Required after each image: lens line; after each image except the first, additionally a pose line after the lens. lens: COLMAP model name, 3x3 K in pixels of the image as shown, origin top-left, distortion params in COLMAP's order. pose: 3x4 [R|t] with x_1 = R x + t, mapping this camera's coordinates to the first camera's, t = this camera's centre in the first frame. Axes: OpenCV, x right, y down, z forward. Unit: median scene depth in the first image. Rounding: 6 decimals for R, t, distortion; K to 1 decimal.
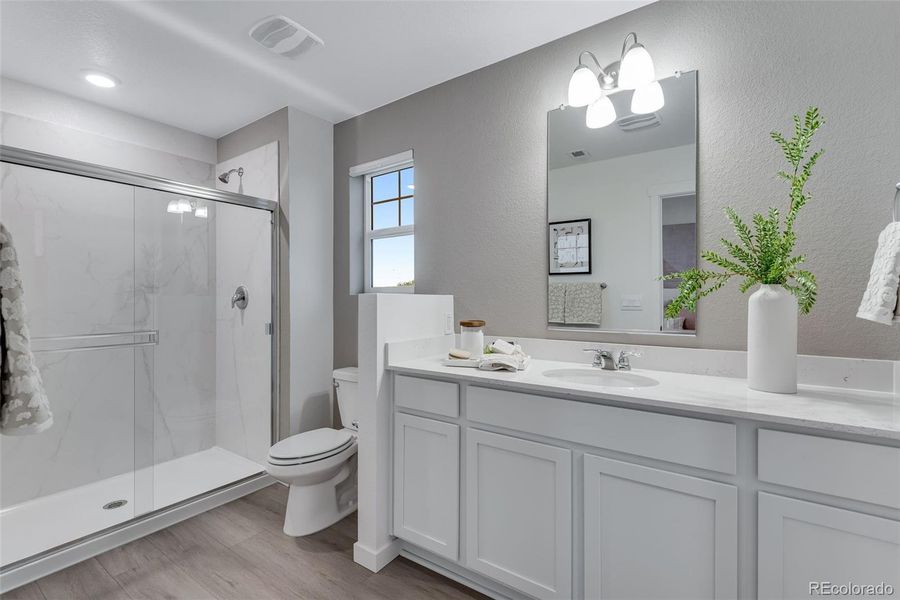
lens RADIAL K [[406.0, 0, 447.3], [0, 406.0, 299.4], [0, 0, 1]] dist [0.004989, 0.000249]
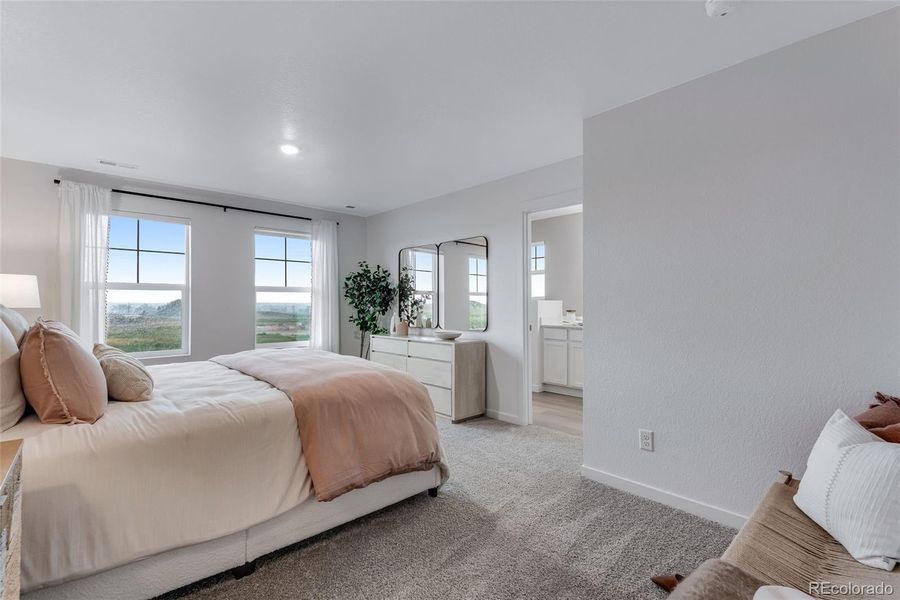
lens RADIAL K [[406.0, 0, 446.8], [0, 406.0, 306.0], [0, 0, 1]] dist [0.004989, 0.000249]
pose [[0.977810, -0.001504, -0.209490, -0.183367], [0.001837, 0.999997, 0.001394, 0.022474], [0.209487, -0.001748, 0.977810, -1.843232]]
